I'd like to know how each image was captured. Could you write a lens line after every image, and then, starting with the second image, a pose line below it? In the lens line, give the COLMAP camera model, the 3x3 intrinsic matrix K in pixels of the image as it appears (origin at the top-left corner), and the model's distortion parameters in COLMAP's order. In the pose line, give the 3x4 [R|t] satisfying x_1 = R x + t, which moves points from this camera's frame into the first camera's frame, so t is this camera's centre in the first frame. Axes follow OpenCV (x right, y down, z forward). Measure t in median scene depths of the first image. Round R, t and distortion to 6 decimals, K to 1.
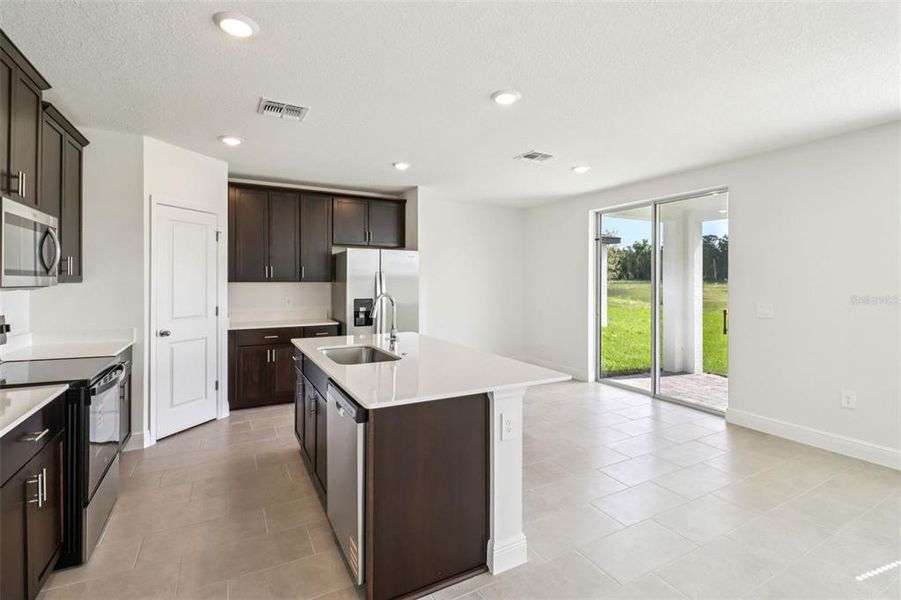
lens RADIAL K [[413.4, 0, 450.0], [0, 413.4, 283.5], [0, 0, 1]] dist [0.018166, -0.015394]
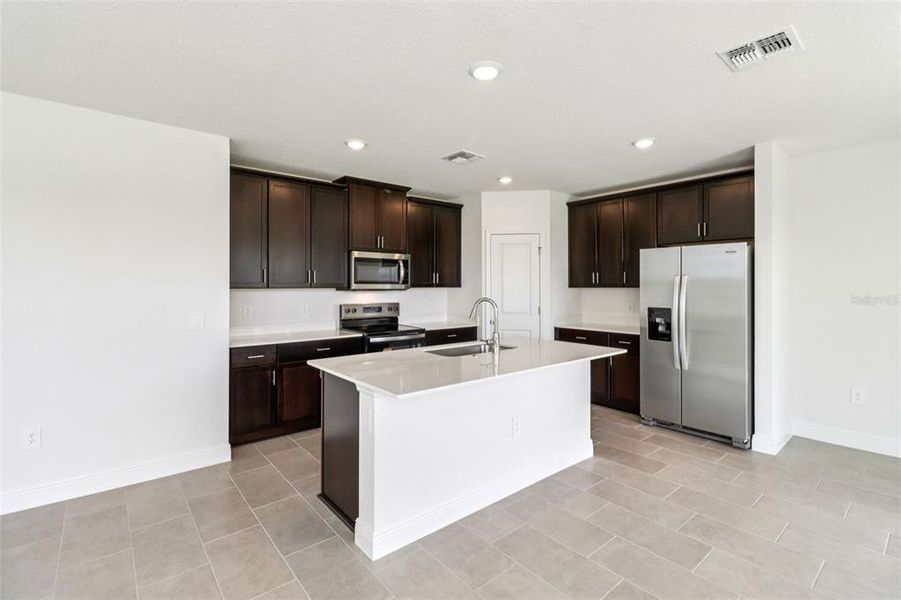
lens RADIAL K [[413.4, 0, 450.0], [0, 413.4, 283.5], [0, 0, 1]] dist [0.018166, -0.015394]
pose [[0.195633, -0.007462, -0.980649, 0.540758], [-0.005405, 0.999948, -0.008687, -0.002507], [0.980662, 0.007000, 0.195583, 0.432745]]
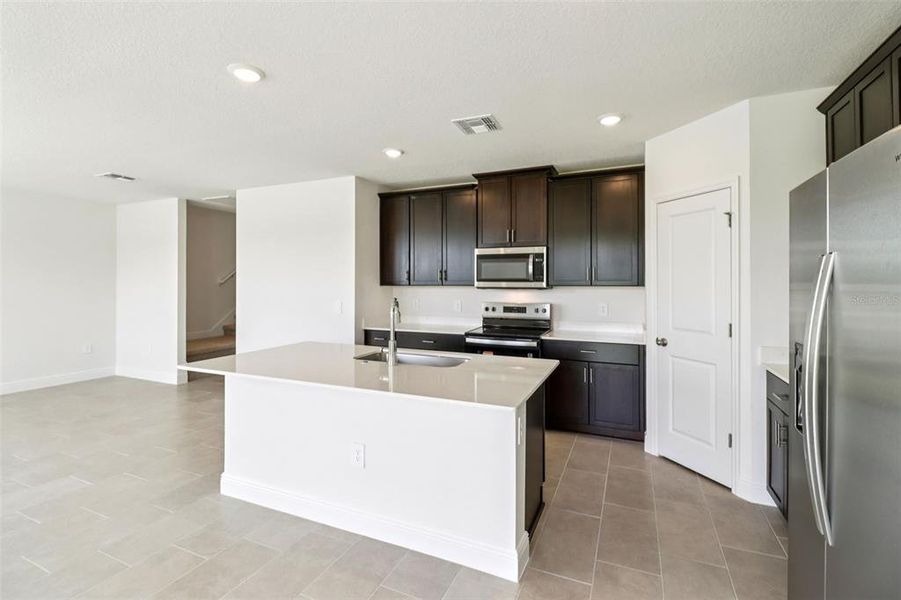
lens RADIAL K [[413.1, 0, 450.1], [0, 413.1, 280.2], [0, 0, 1]] dist [0.000467, -0.000214]
pose [[-0.792114, -0.006928, -0.610334, 0.183218], [-0.005339, 0.999976, -0.004422, -0.007922], [0.610350, -0.000245, -0.792132, 1.106830]]
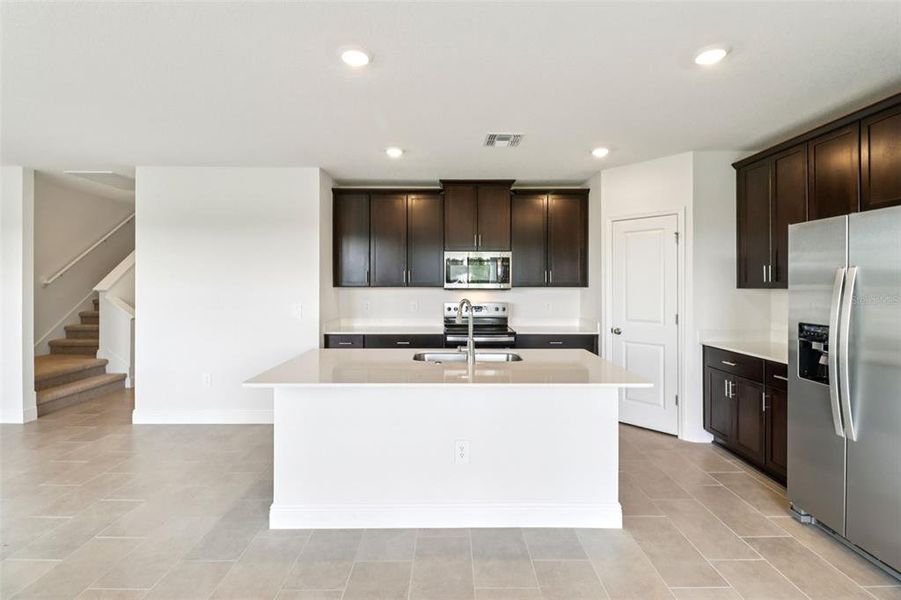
lens RADIAL K [[413.4, 0, 450.0], [0, 413.4, 283.5], [0, 0, 1]] dist [0.018166, -0.015394]
pose [[-0.472342, -0.004186, -0.881406, 0.425821], [-0.007186, 0.999974, -0.000899, -0.006961], [0.881386, 0.005909, -0.472359, 0.874713]]
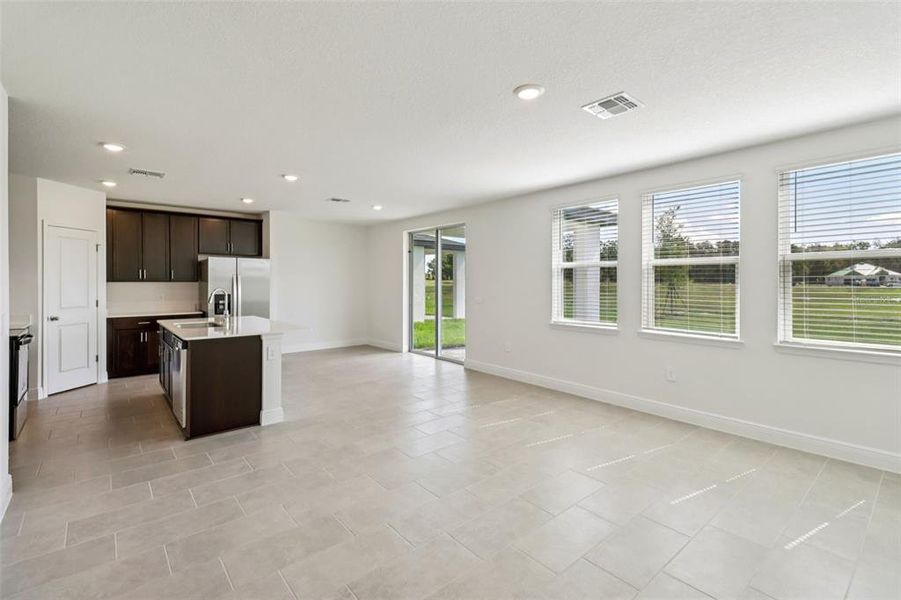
lens RADIAL K [[408.2, 0, 458.0], [0, 408.2, 283.8], [0, 0, 1]] dist [0.000758, -0.000727]
pose [[0.974546, -0.002413, 0.224175, 0.248024], [0.002611, 0.999996, -0.000586, 0.005699], [-0.224173, 0.001156, 0.974549, -0.484963]]
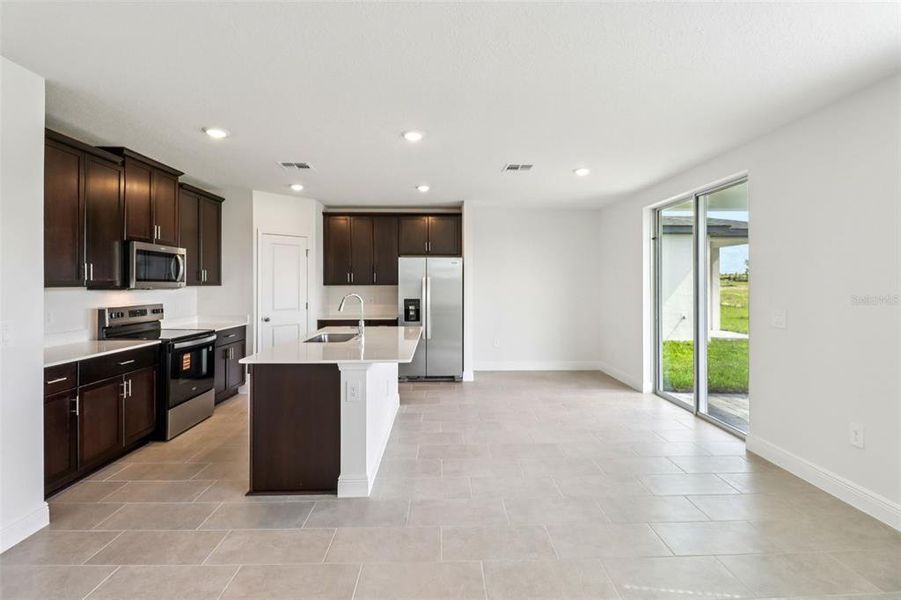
lens RADIAL K [[413.4, 0, 450.0], [0, 413.4, 283.5], [0, 0, 1]] dist [0.018166, -0.015394]
pose [[0.891417, -0.003521, -0.453169, 0.446701], [-0.000075, 0.999969, -0.007917, 0.001408], [0.453183, 0.007092, 0.891389, -0.026567]]
